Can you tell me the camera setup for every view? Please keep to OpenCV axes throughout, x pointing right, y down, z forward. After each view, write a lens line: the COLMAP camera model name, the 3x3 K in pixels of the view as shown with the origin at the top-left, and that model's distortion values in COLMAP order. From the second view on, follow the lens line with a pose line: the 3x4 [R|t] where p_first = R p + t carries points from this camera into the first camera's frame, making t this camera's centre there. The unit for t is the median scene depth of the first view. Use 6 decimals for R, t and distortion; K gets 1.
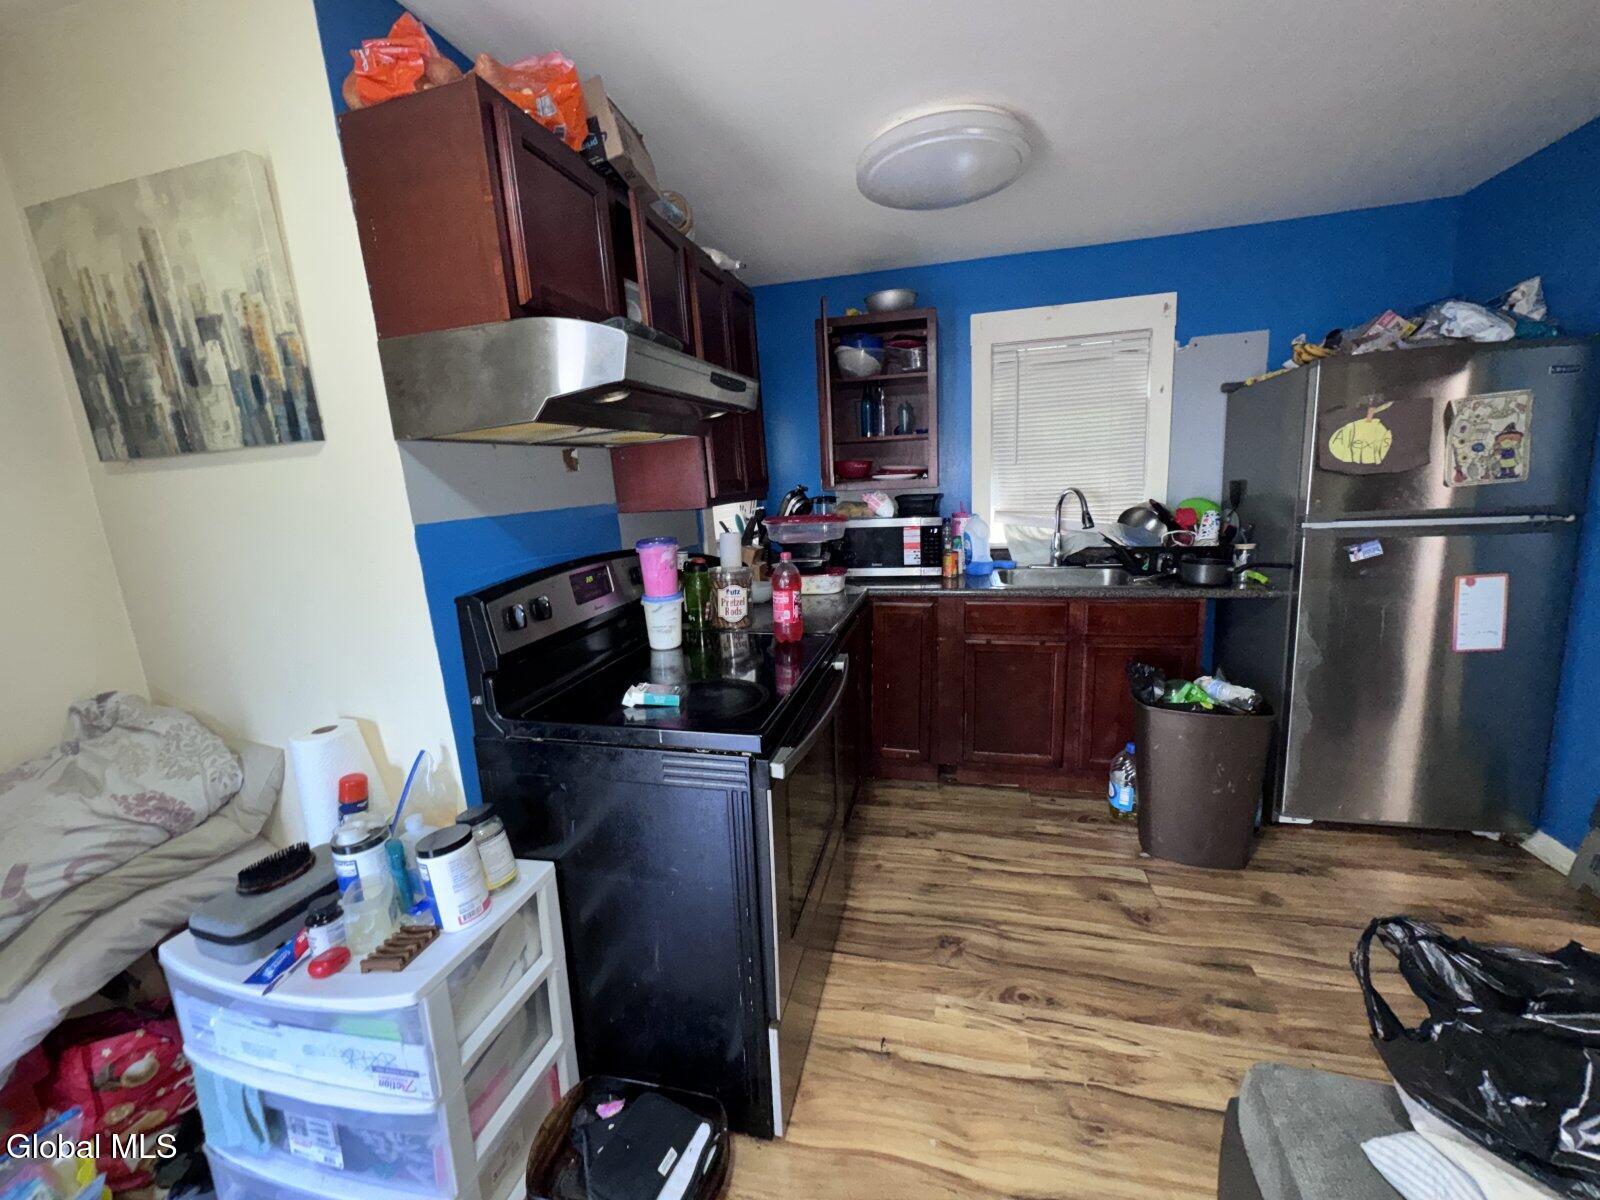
lens RADIAL K [[631.8, 0, 801.1], [0, 631.8, 597.1], [0, 0, 1]] dist [0.000740, -0.001055]
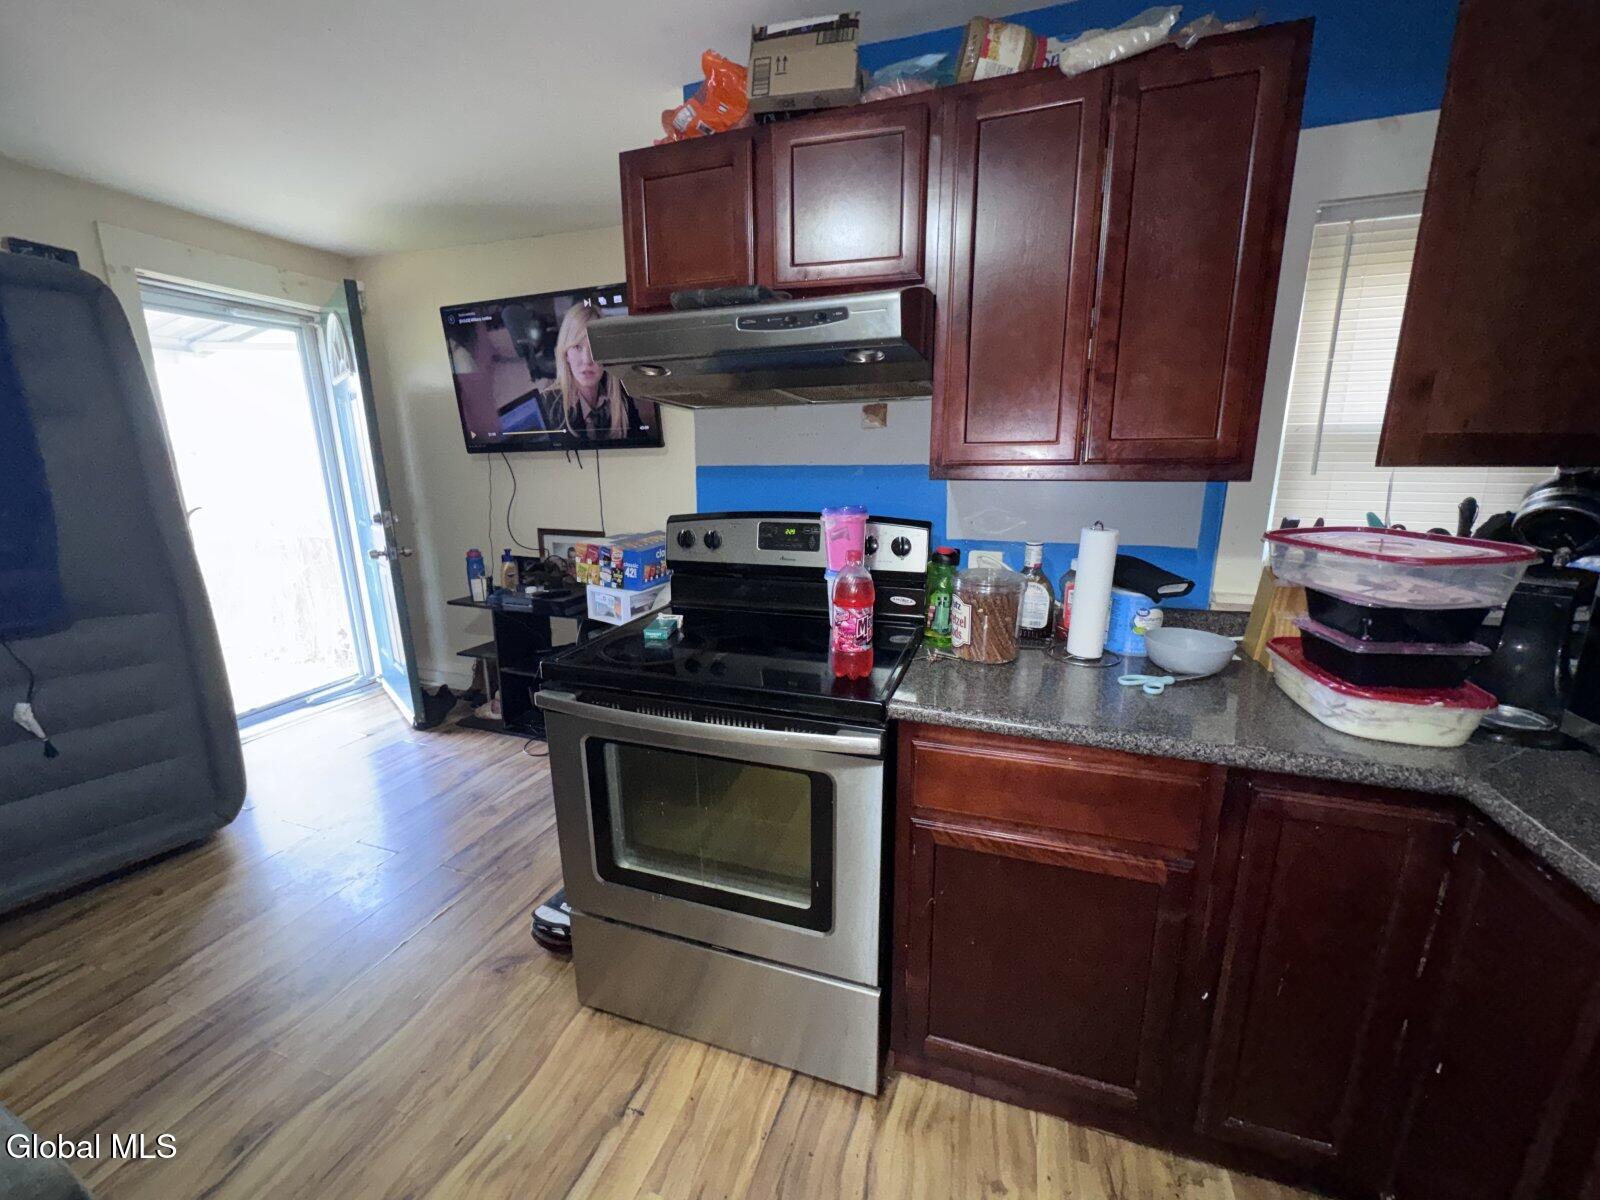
lens RADIAL K [[631.8, 0, 809.2], [0, 631.8, 600.0], [0, 0, 1]] dist [0.000740, -0.001055]
pose [[-0.082240, 0.265646, -0.960556, 0.763581], [-0.177688, 0.944470, 0.276411, -0.232205], [0.980644, 0.193412, -0.030471, 1.141988]]
